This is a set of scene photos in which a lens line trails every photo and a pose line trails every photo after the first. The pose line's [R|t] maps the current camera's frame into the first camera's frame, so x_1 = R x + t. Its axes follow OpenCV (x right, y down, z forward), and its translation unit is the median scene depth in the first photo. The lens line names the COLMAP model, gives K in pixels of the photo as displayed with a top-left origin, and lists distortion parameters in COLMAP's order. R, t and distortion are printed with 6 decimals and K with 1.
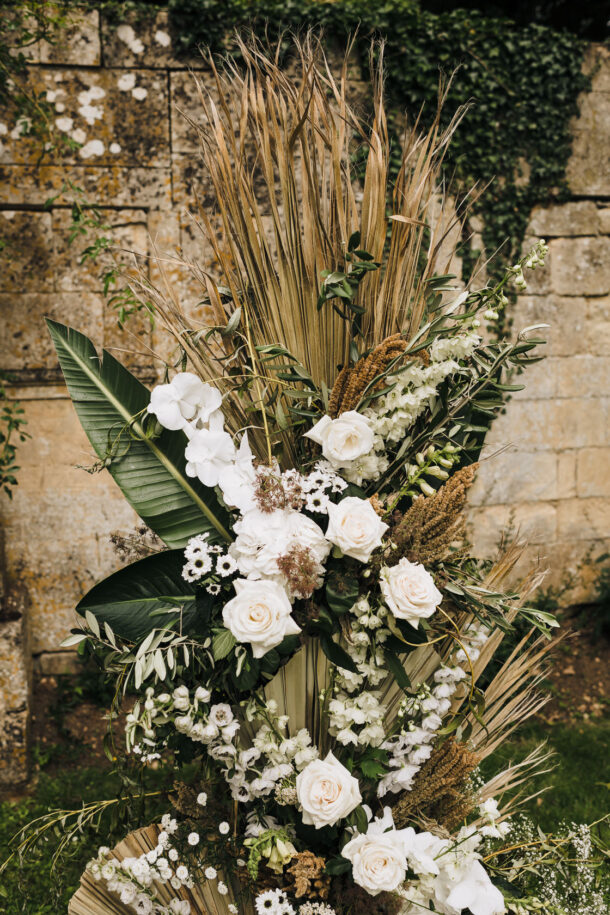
lens RADIAL K [[923.4, 0, 305.0], [0, 923.4, 457.5], [0, 0, 1]] dist [-0.012018, -0.006898]
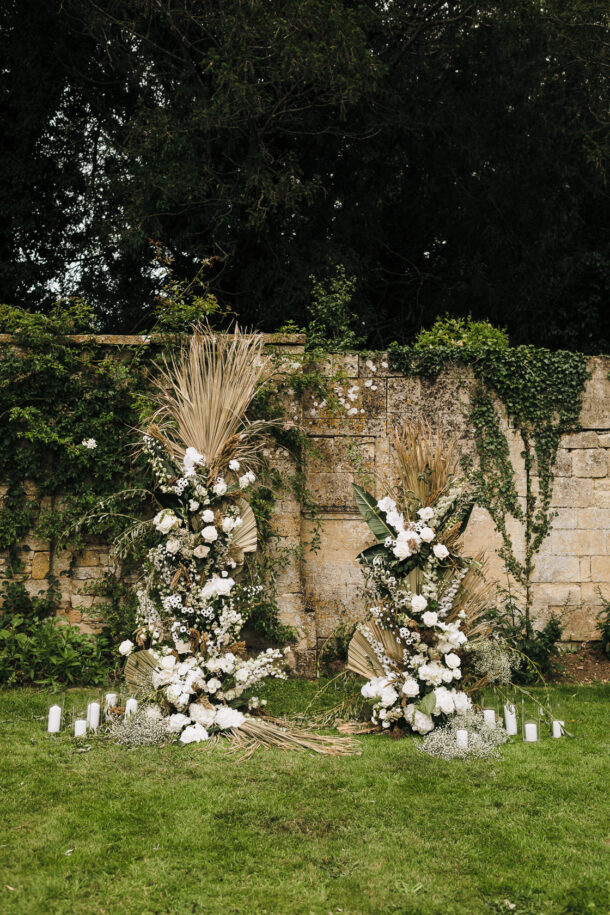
lens RADIAL K [[923.4, 0, 305.0], [0, 923.4, 457.5], [0, 0, 1]] dist [-0.012018, -0.006898]
pose [[0.973816, 0.011135, -0.227065, 0.170904], [-0.052945, 0.982444, -0.178887, 0.189086], [0.221087, 0.186225, 0.957309, -1.164020]]
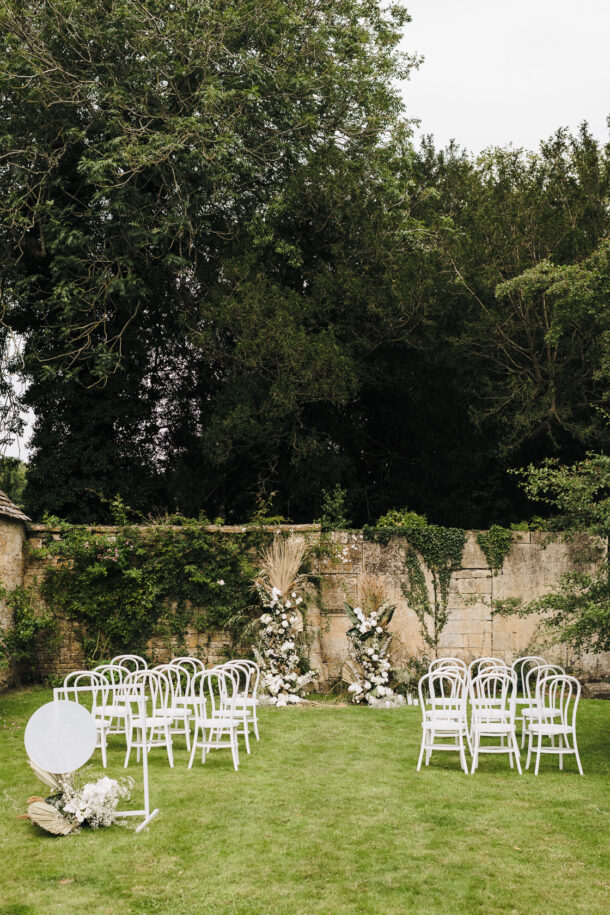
lens RADIAL K [[1131.2, 0, 305.0], [0, 1131.2, 457.5], [0, 0, 1]] dist [0.003961, -0.000013]
pose [[0.973855, -0.015873, -0.226614, 0.805574], [-0.041369, 0.968484, -0.245616, 0.520739], [0.223370, 0.248569, 0.942507, -4.208002]]
